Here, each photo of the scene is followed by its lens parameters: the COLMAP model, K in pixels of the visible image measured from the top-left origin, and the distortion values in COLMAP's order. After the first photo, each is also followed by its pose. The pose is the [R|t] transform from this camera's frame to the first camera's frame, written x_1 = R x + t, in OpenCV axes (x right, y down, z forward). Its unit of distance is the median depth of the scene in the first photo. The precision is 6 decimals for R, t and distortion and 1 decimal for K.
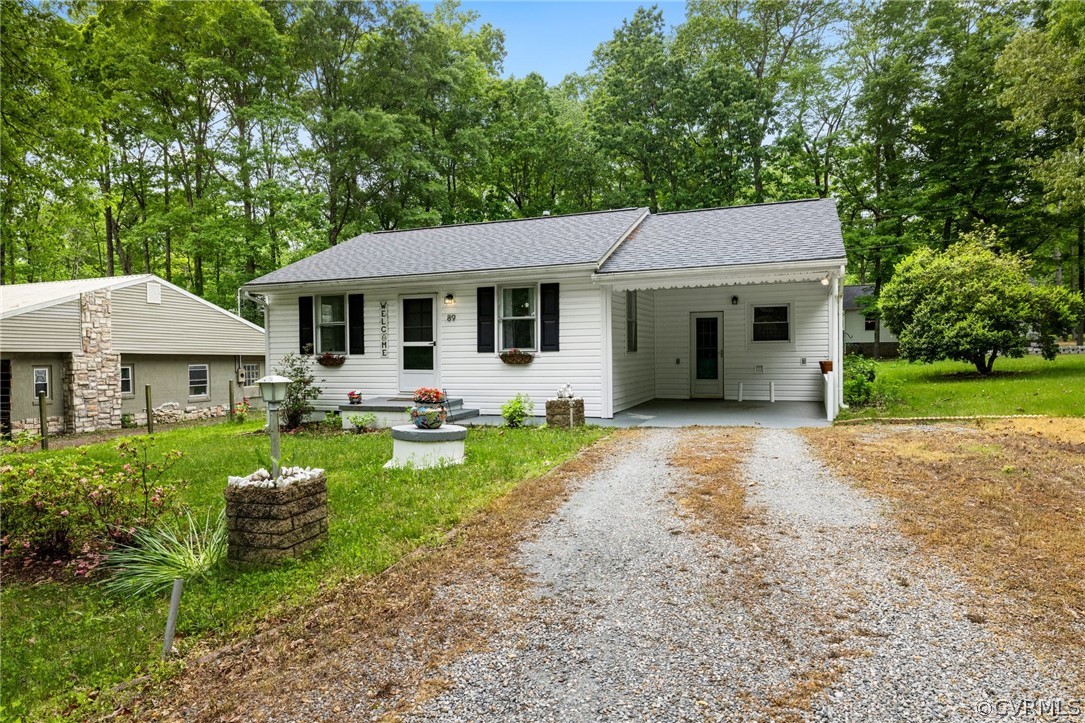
lens RADIAL K [[675.9, 0, 539.1], [0, 675.9, 368.2], [0, 0, 1]] dist [-0.004569, 0.002828]
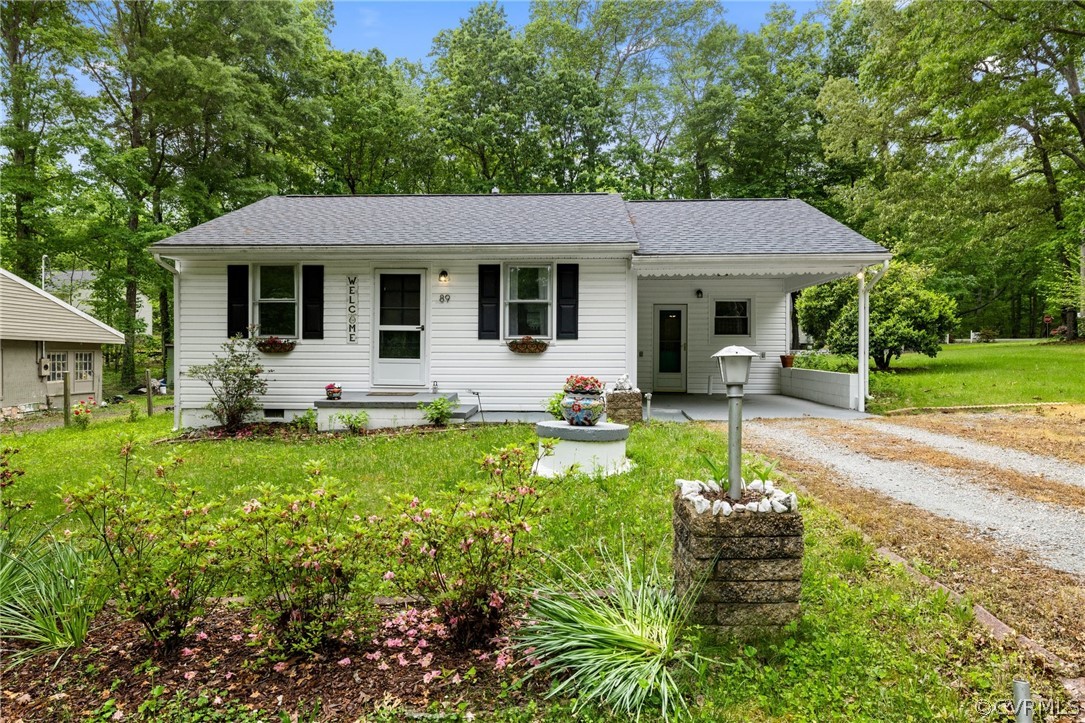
lens RADIAL K [[675.9, 0, 545.1], [0, 675.9, 352.9], [0, 0, 1]] dist [-0.004569, 0.002828]
pose [[0.945441, 0.014658, 0.325462, -0.263743], [-0.008092, 0.999736, -0.021519, 0.011118], [-0.325692, 0.017711, 0.945310, 0.137408]]
